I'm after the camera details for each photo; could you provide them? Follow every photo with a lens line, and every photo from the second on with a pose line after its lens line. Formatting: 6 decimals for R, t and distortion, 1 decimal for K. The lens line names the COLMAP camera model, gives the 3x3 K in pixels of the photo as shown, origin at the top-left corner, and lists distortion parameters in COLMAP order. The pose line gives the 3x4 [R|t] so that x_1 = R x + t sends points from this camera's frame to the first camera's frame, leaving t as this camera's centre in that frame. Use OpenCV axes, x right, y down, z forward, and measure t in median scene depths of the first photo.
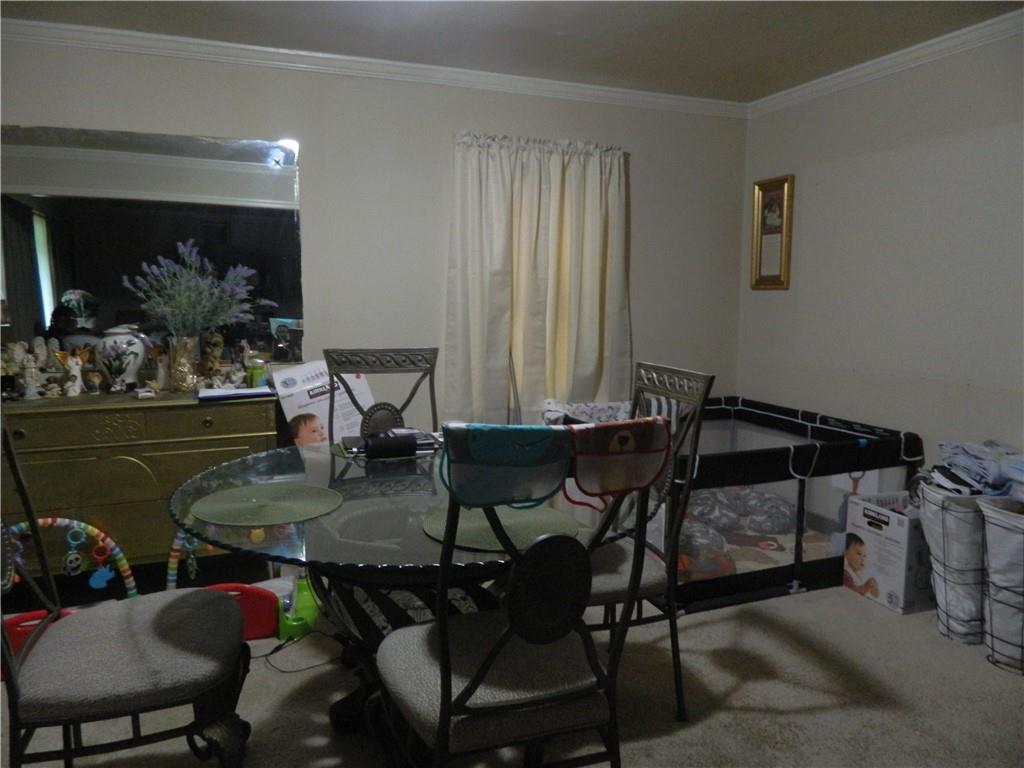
lens RADIAL K [[755.8, 0, 512.0], [0, 755.8, 384.0], [0, 0, 1]] dist [-0.005215, -0.000477]
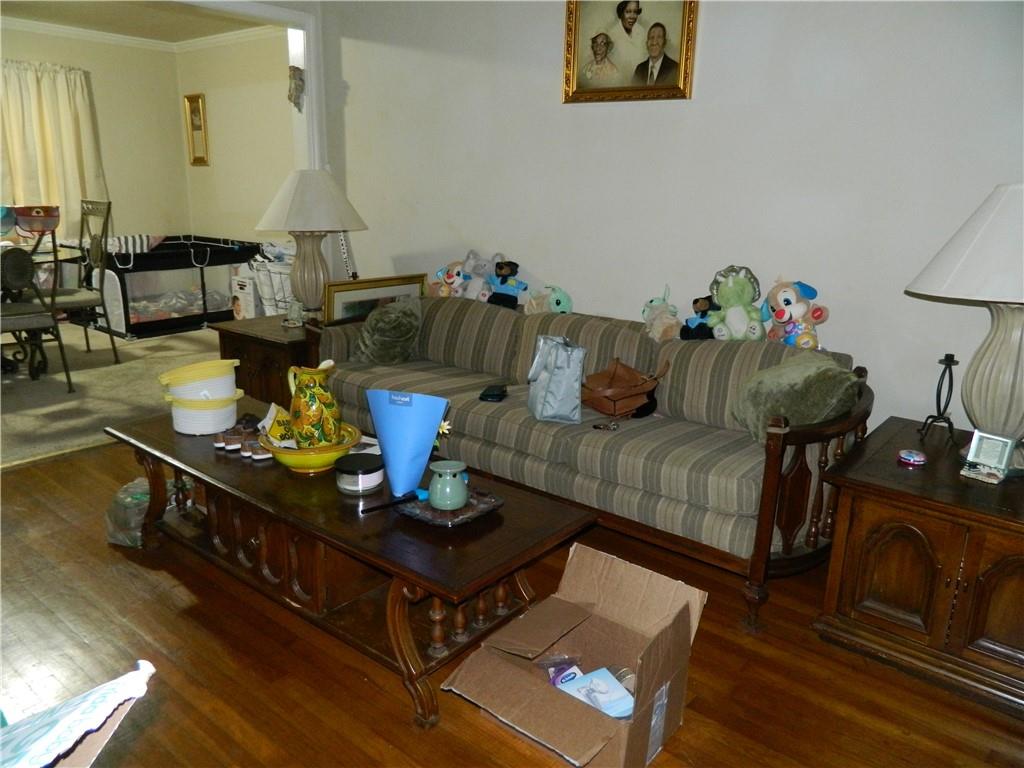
lens RADIAL K [[755.8, 0, 512.0], [0, 755.8, 384.0], [0, 0, 1]] dist [-0.005215, -0.000477]
pose [[0.866989, -0.120430, 0.483556, 0.088181], [0.050550, 0.986607, 0.155082, 0.129572], [-0.495757, -0.110011, 0.861466, -0.845104]]
